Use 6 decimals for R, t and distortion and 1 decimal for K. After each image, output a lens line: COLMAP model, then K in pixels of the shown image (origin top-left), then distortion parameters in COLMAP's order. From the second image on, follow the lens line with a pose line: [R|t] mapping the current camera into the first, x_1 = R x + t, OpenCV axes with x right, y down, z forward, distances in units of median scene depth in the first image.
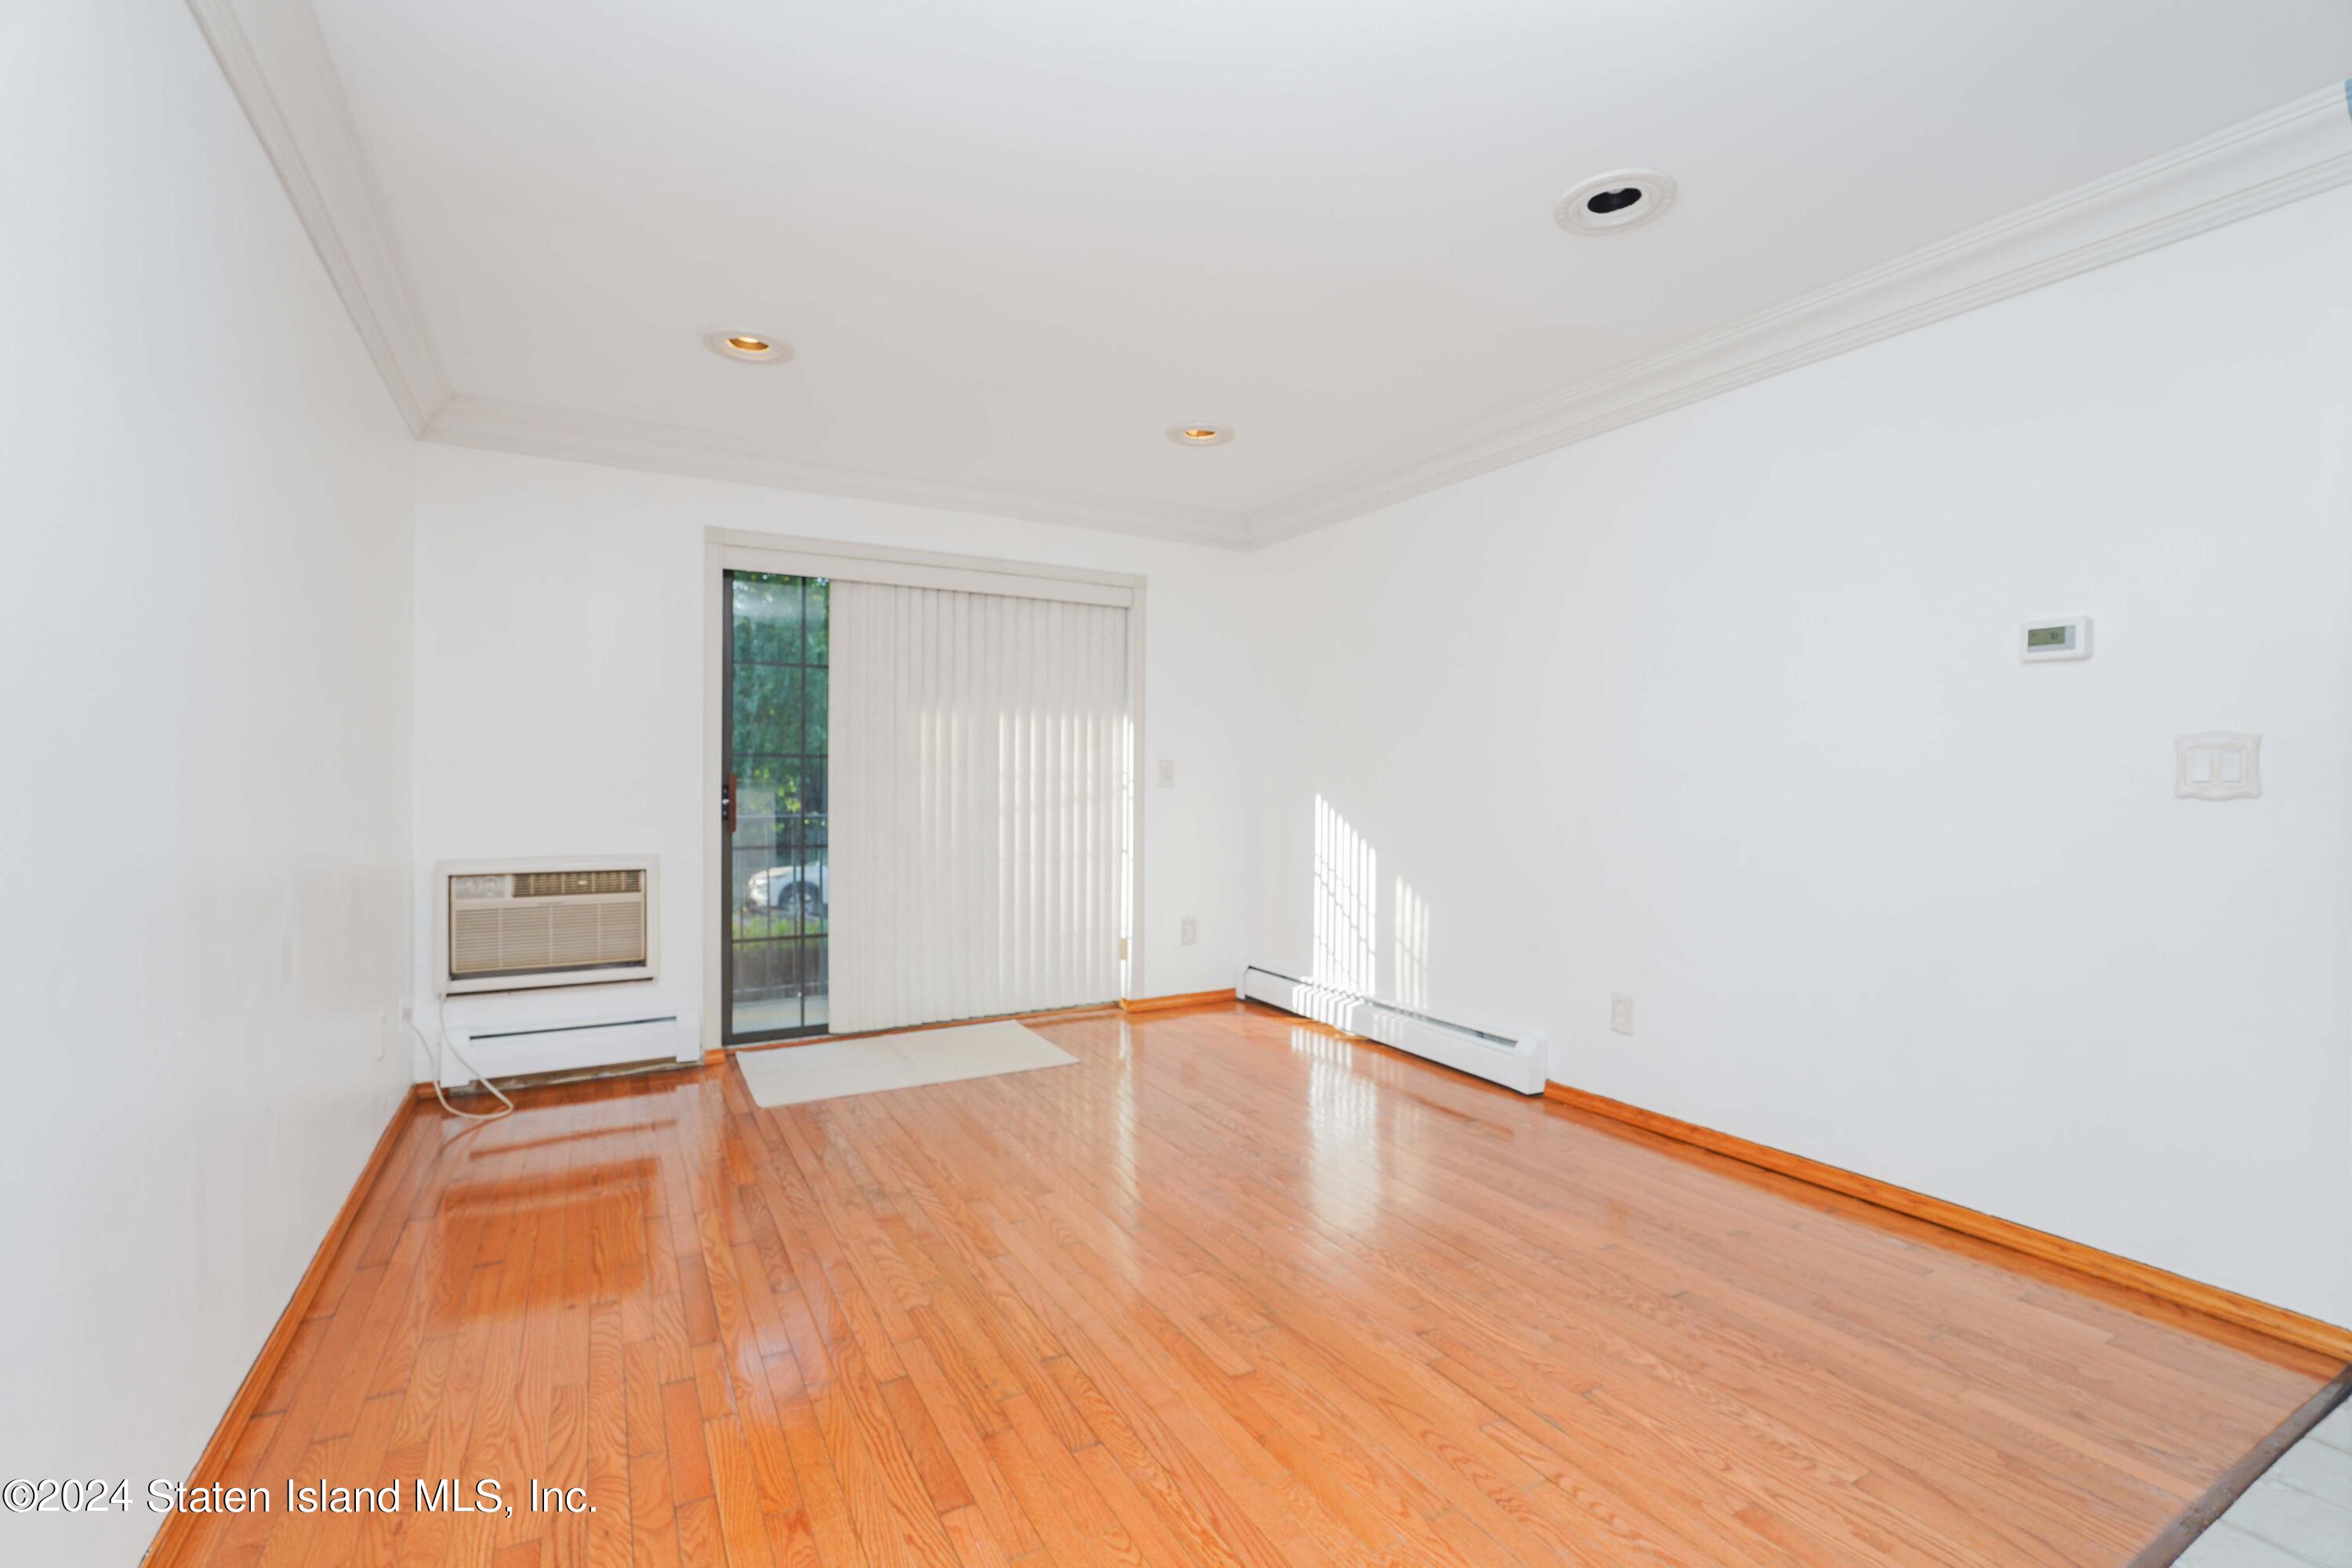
lens RADIAL K [[1026.6, 0, 1216.8], [0, 1026.6, 784.4], [0, 0, 1]] dist [-0.010751, 0.000247]
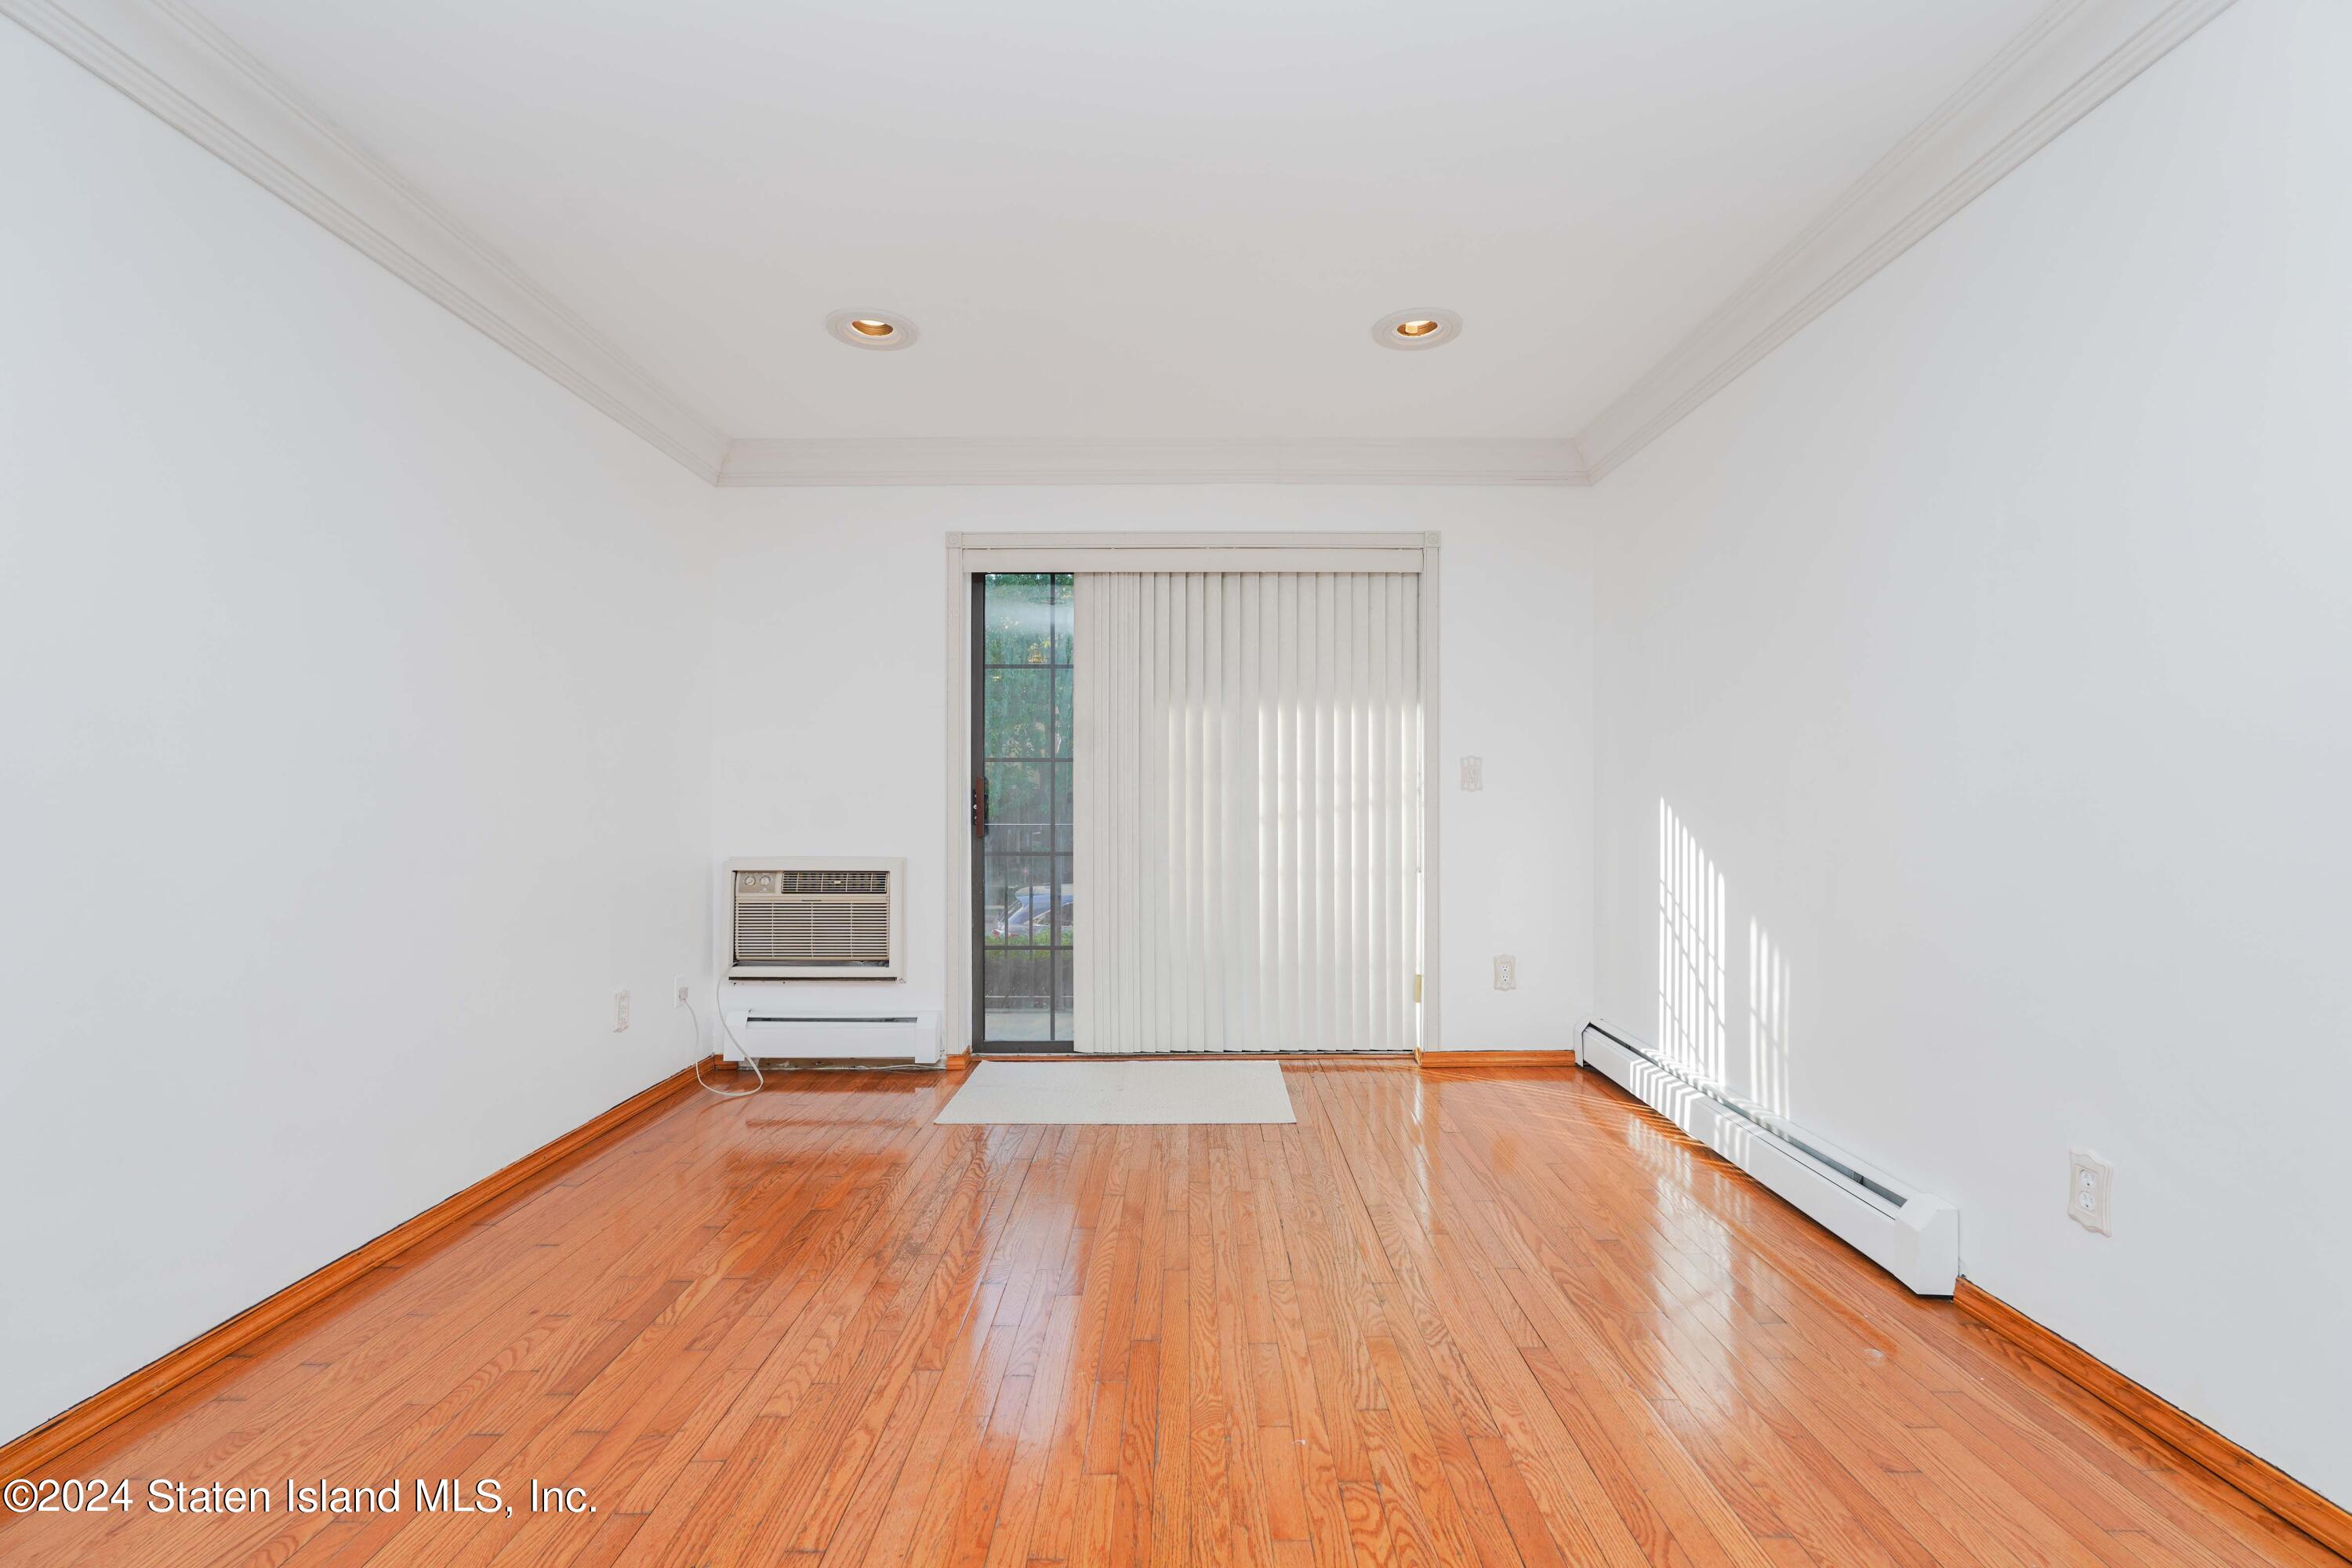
lens RADIAL K [[1036.9, 0, 1203.1], [0, 1036.9, 784.5], [0, 0, 1]] dist [-0.022402, 0.010661]
pose [[0.864574, -0.010927, -0.502386, 0.228339], [0.003426, 0.999868, -0.015851, 0.012714], [0.502493, 0.011983, 0.864498, 0.250016]]
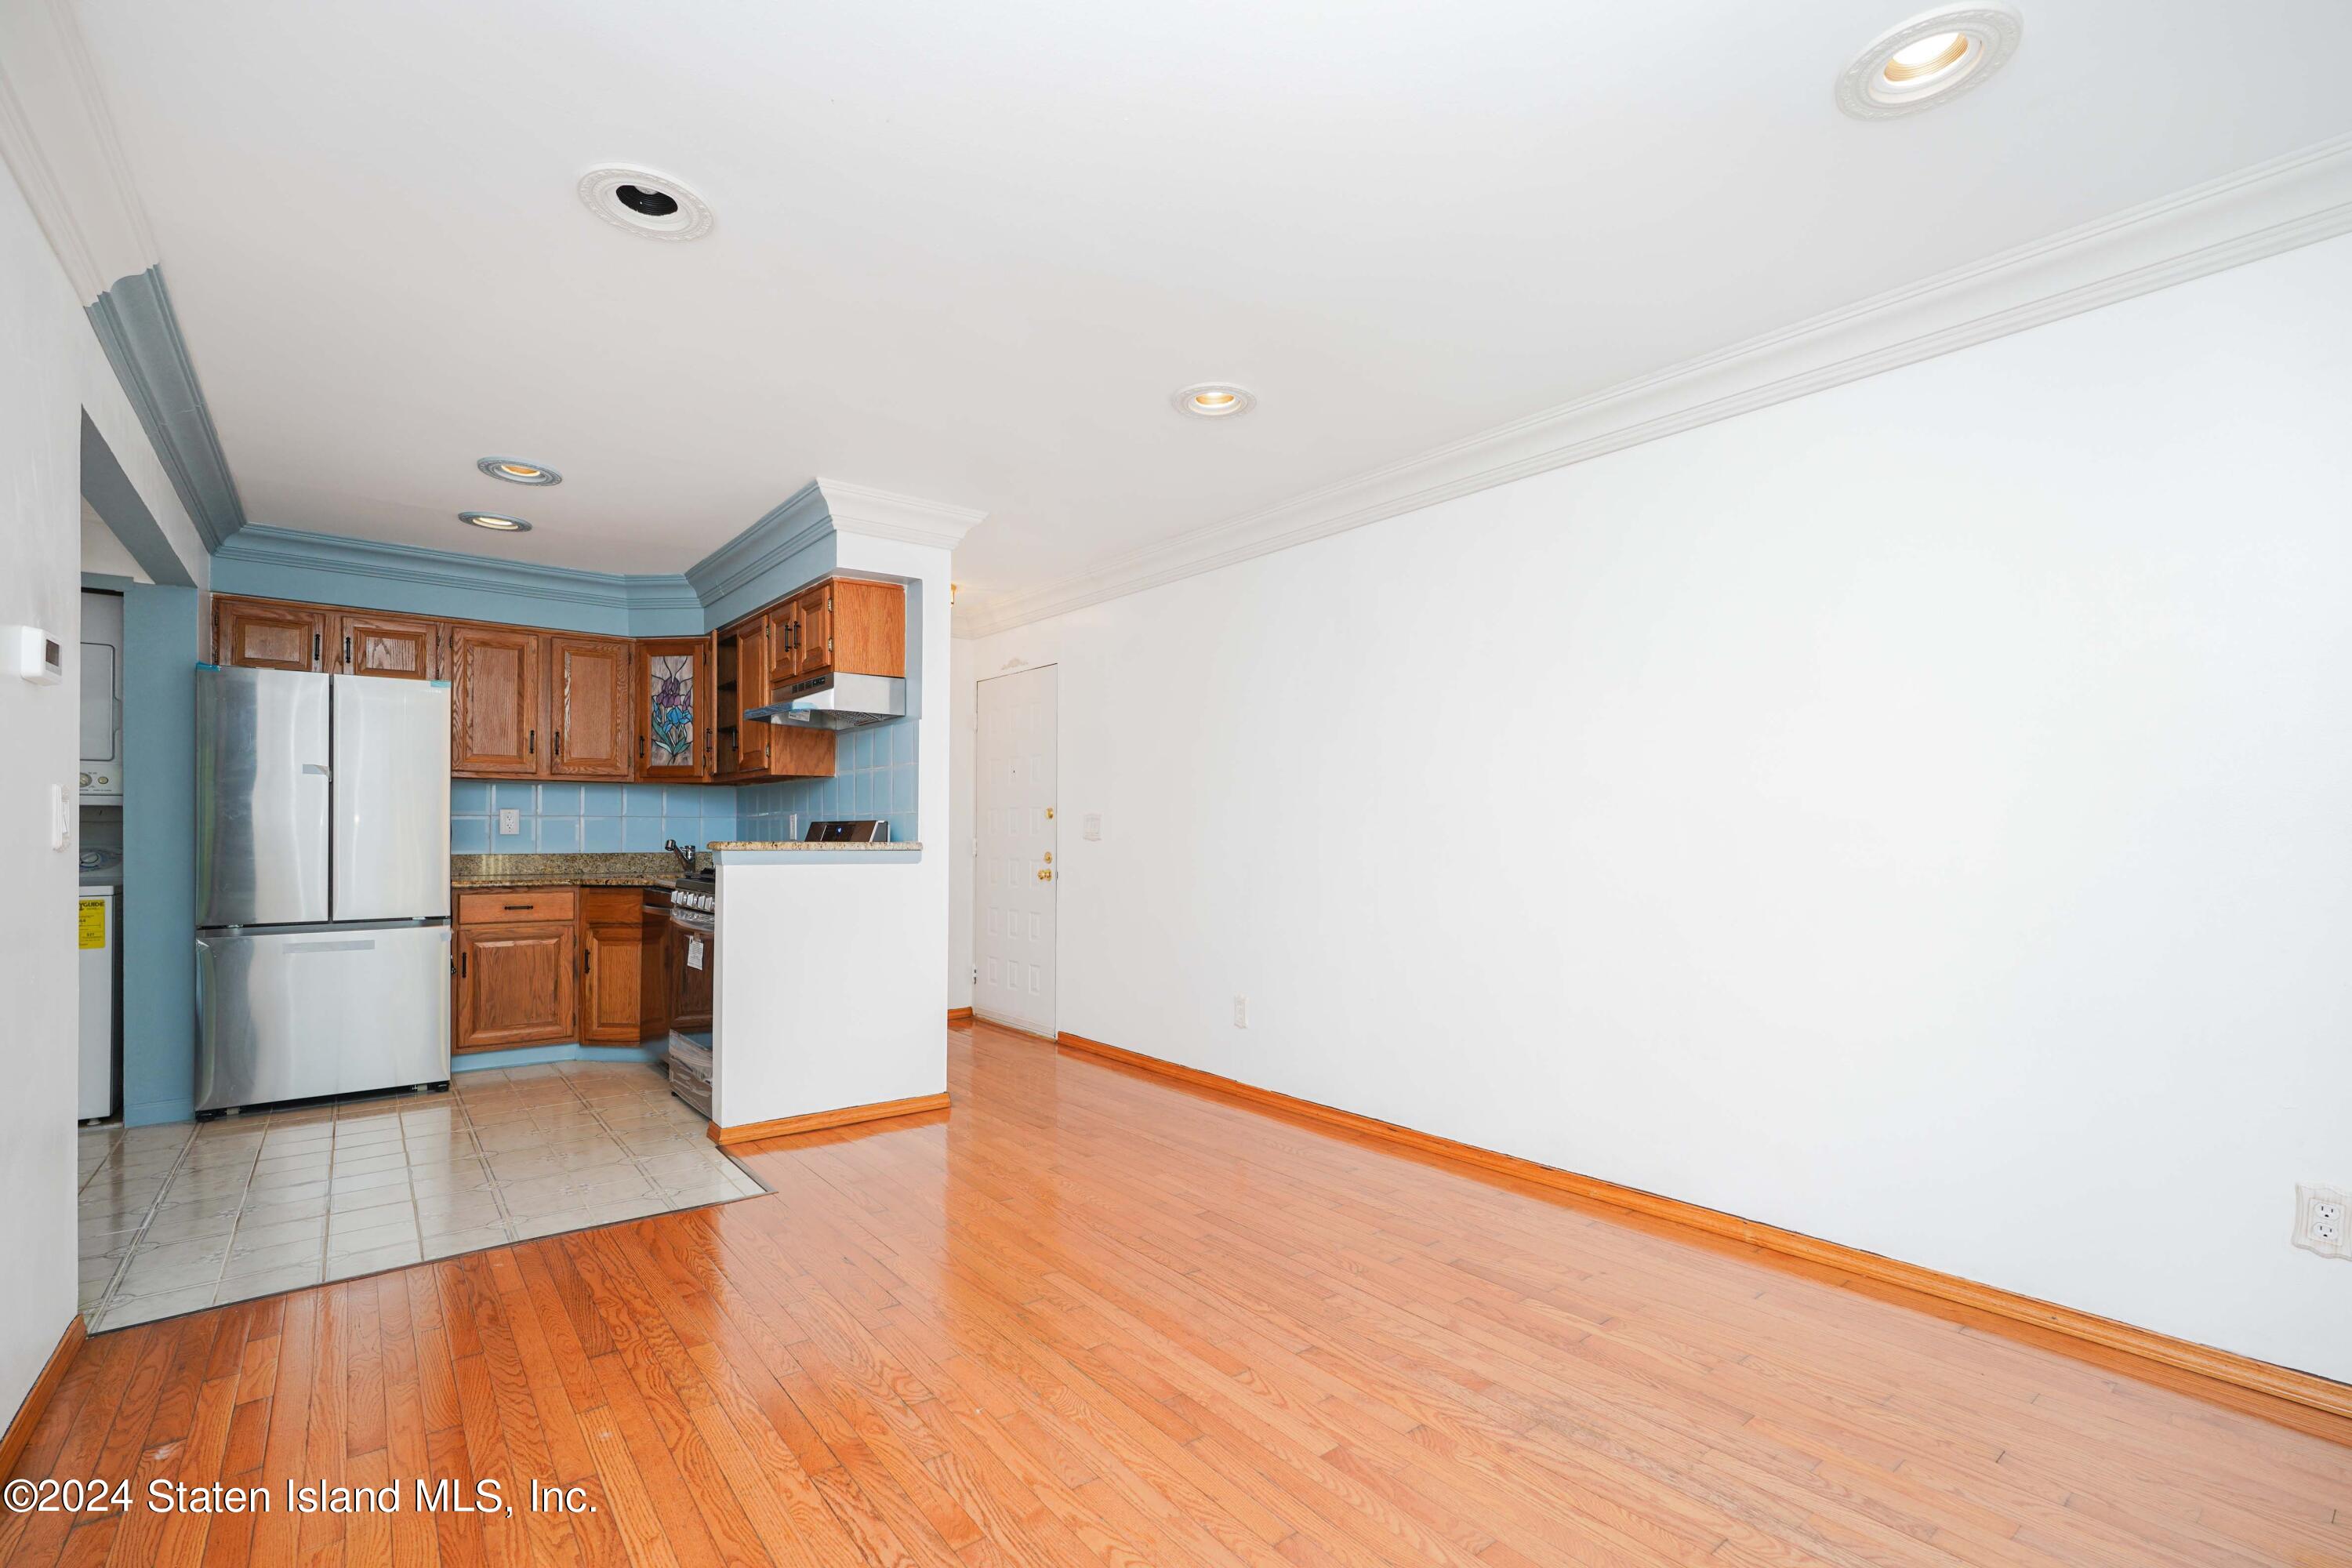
lens RADIAL K [[1073.6, 0, 1208.5], [0, 1073.6, 824.9], [0, 0, 1]] dist [-0.027143, 0.010557]
pose [[-0.990436, -0.005074, -0.137879, 0.007949], [-0.004830, 0.999986, -0.002098, -0.009522], [0.137888, -0.001412, -0.990447, 1.180640]]
